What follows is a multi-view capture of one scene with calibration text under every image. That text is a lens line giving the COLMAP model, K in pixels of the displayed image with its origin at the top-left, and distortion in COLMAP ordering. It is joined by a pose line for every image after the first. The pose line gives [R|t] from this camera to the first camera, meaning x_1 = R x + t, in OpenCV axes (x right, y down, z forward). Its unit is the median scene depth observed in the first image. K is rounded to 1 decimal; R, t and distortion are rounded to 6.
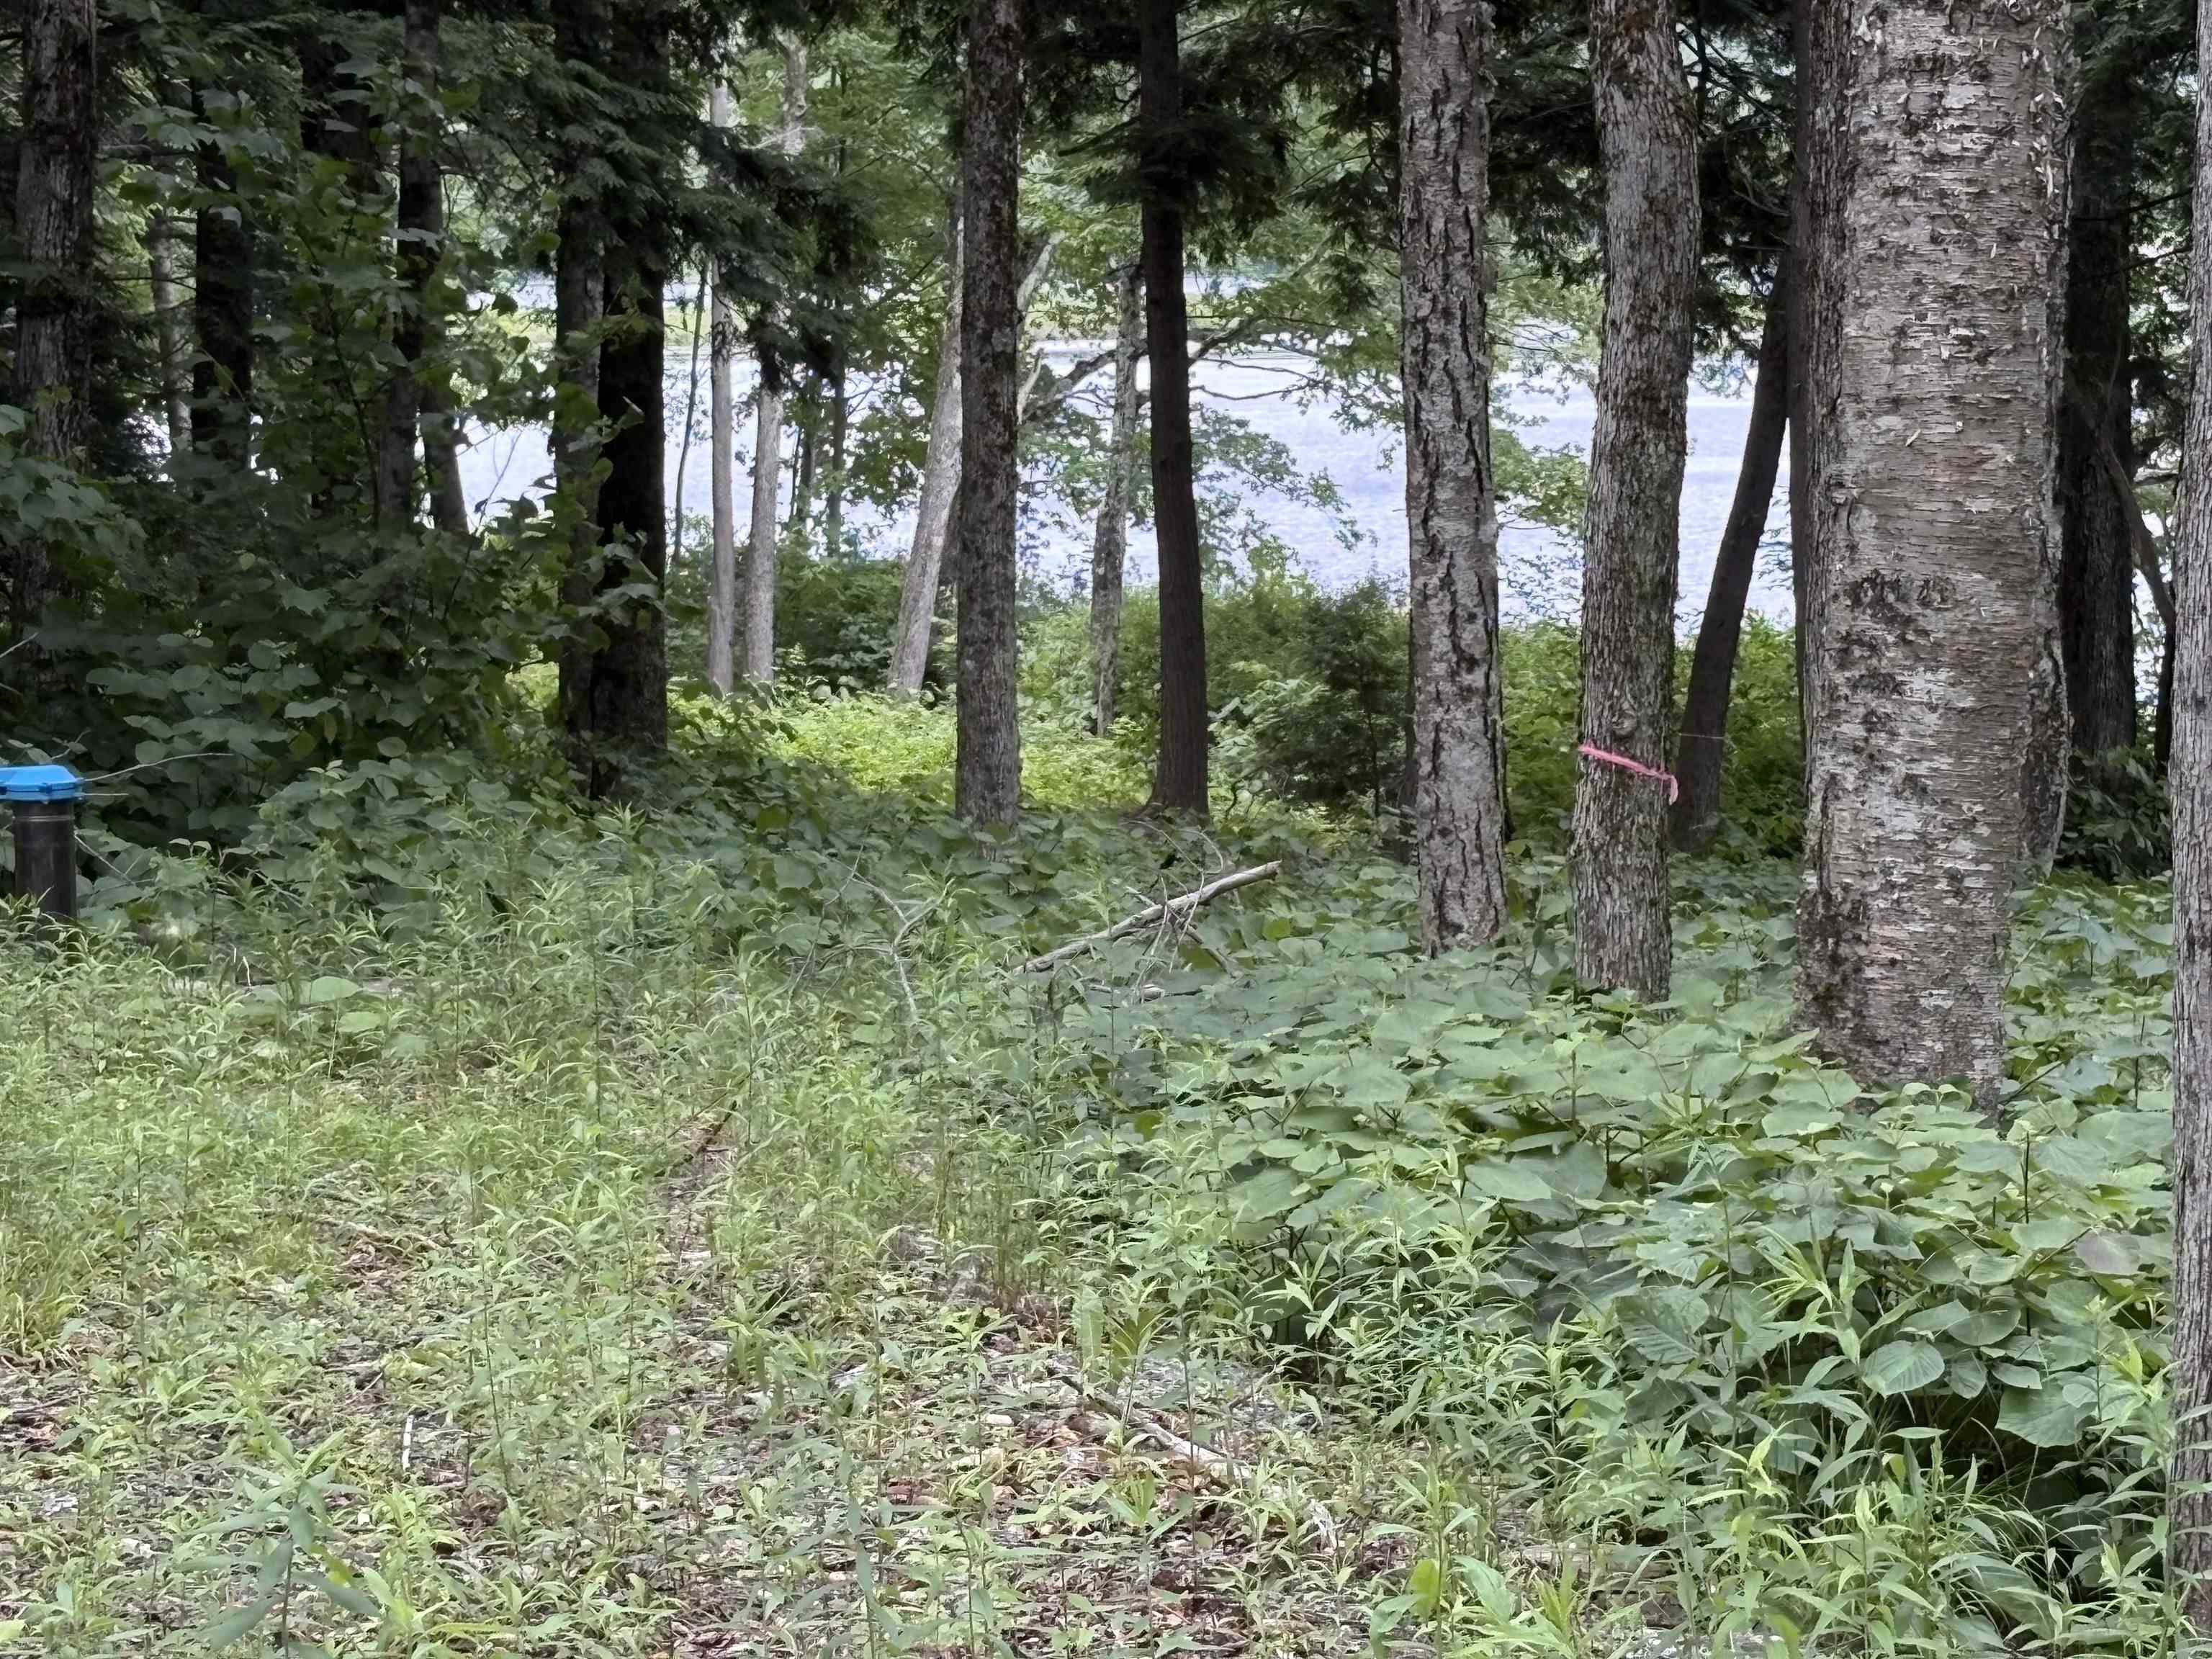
lens RADIAL K [[6436.8, 0, 1106.0], [0, 6436.8, 829.5], [0, 0, 1]] dist [0.044031, 2.415580]
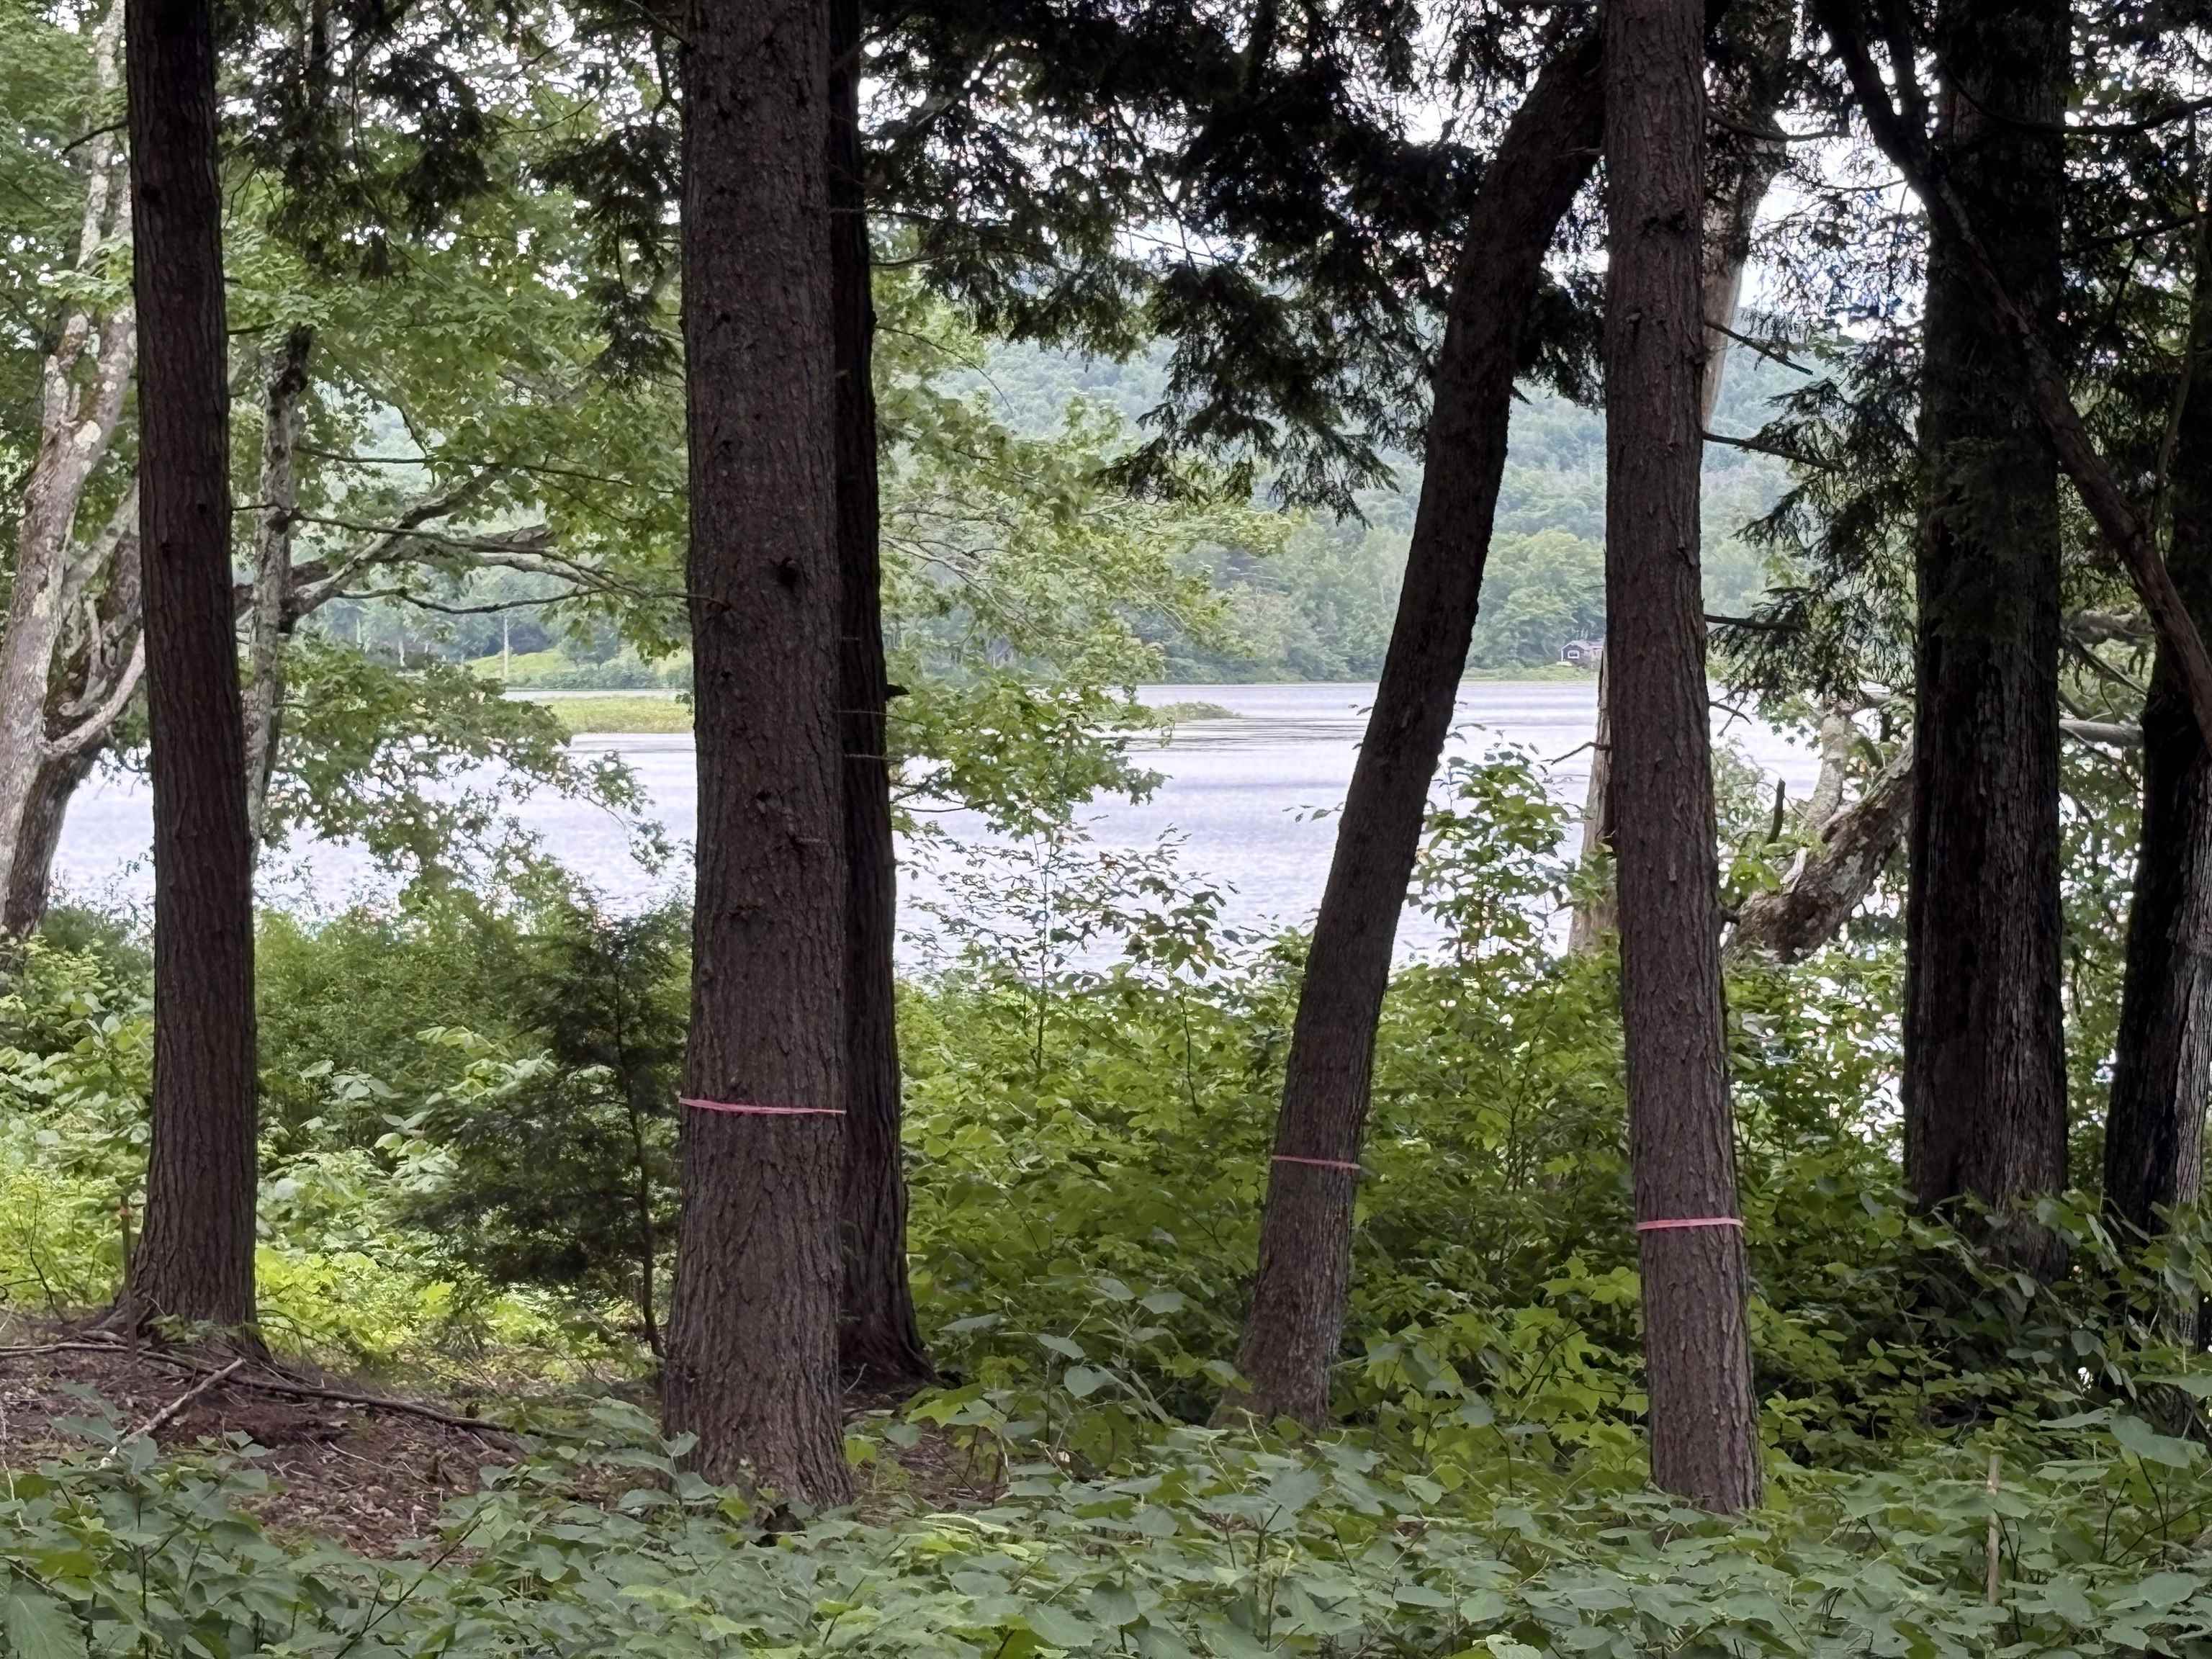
lens RADIAL K [[6436.8, 0, 1106.0], [0, 6436.8, 829.5], [0, 0, 1]] dist [0.044031, 2.415580]
pose [[0.995012, 0.022767, 0.097119, 0.026026], [-0.016230, 0.997583, -0.067568, -0.006101], [-0.098422, 0.065655, 0.992977, 0.452522]]
